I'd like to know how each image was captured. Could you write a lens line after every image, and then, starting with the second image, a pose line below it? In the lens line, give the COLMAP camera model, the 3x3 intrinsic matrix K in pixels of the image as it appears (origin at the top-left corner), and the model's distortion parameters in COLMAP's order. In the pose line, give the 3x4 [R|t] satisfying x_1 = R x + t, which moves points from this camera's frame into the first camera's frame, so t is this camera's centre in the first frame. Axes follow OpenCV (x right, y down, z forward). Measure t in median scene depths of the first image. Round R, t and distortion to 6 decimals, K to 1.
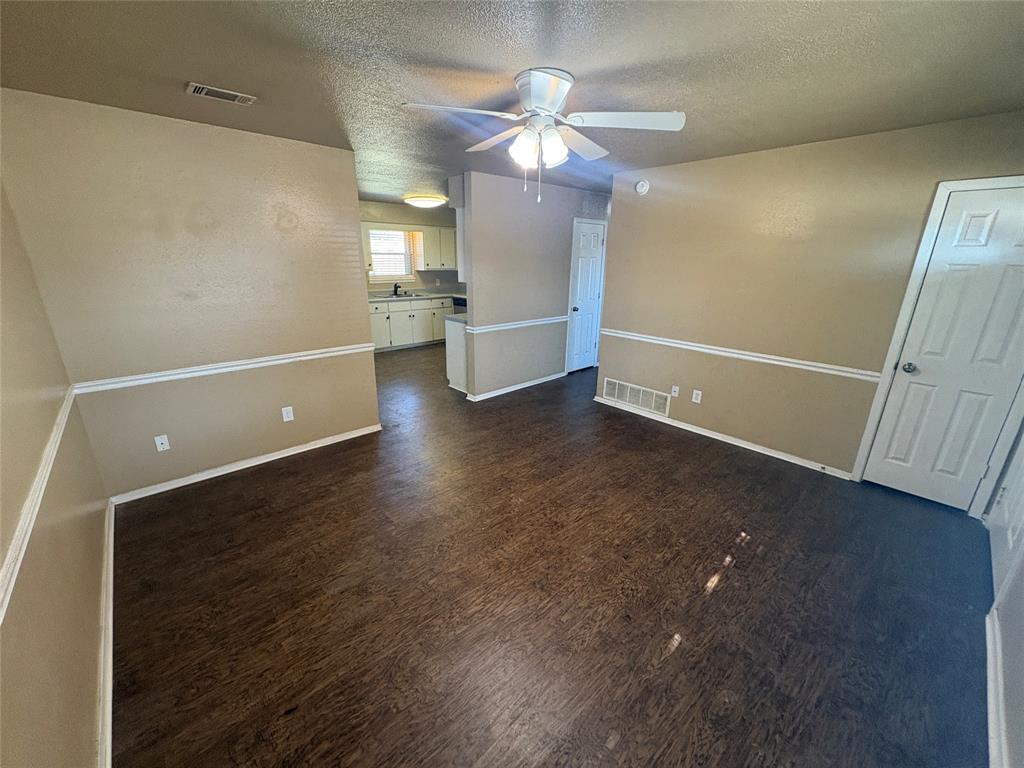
lens RADIAL K [[406.6, 0, 515.0], [0, 406.6, 381.7], [0, 0, 1]] dist [0.000133, 0.000041]
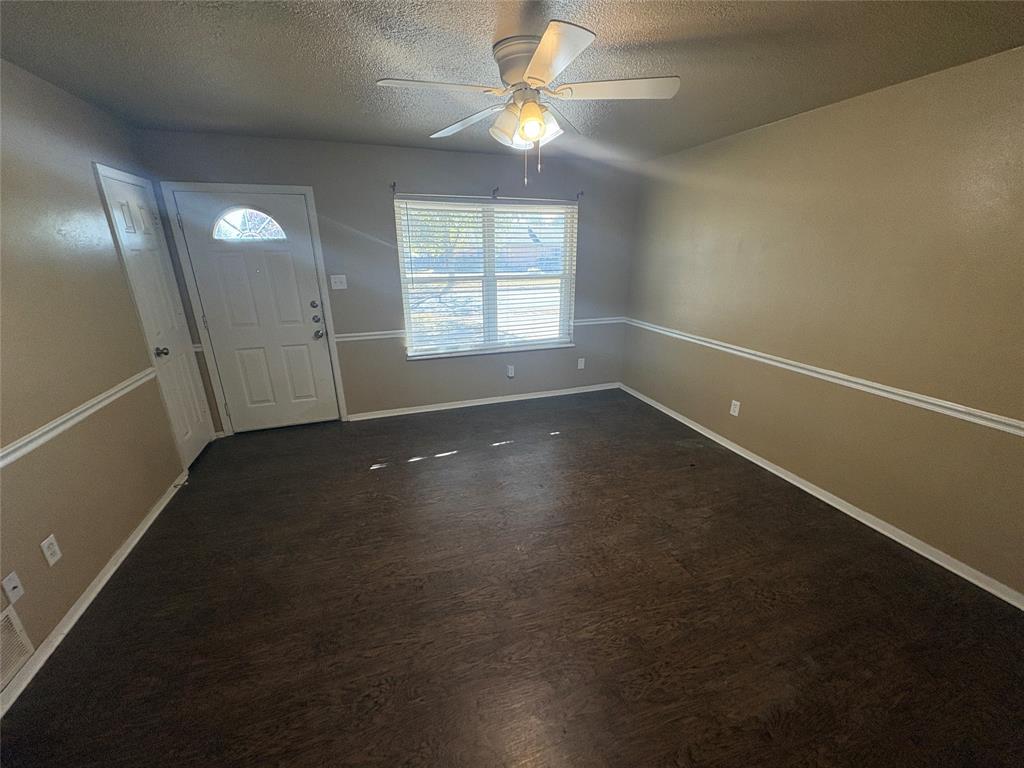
lens RADIAL K [[406.6, 0, 512.7], [0, 406.6, 384.7], [0, 0, 1]] dist [0.000133, 0.000041]
pose [[-0.911965, -0.136901, 0.386752, -0.207153], [0.116510, 0.817452, 0.564090, -0.365642], [-0.393376, 0.559491, -0.729537, 1.197058]]
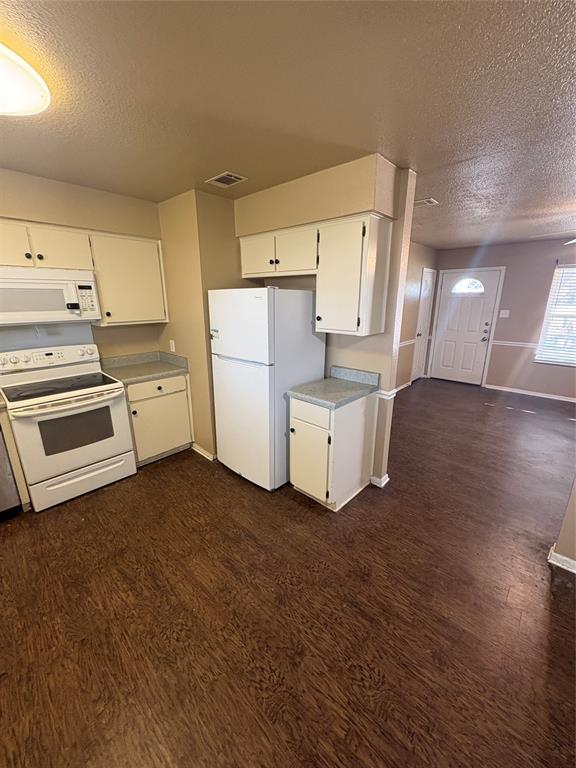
lens RADIAL K [[304.9, 0, 288.2], [0, 304.9, 383.9], [0, 0, 1]] dist [0.000133, 0.000041]
pose [[-0.075561, -0.282726, 0.956220, -0.834754], [0.295158, 0.909645, 0.292279, -0.488391], [-0.952456, 0.304321, 0.014715, 1.574214]]
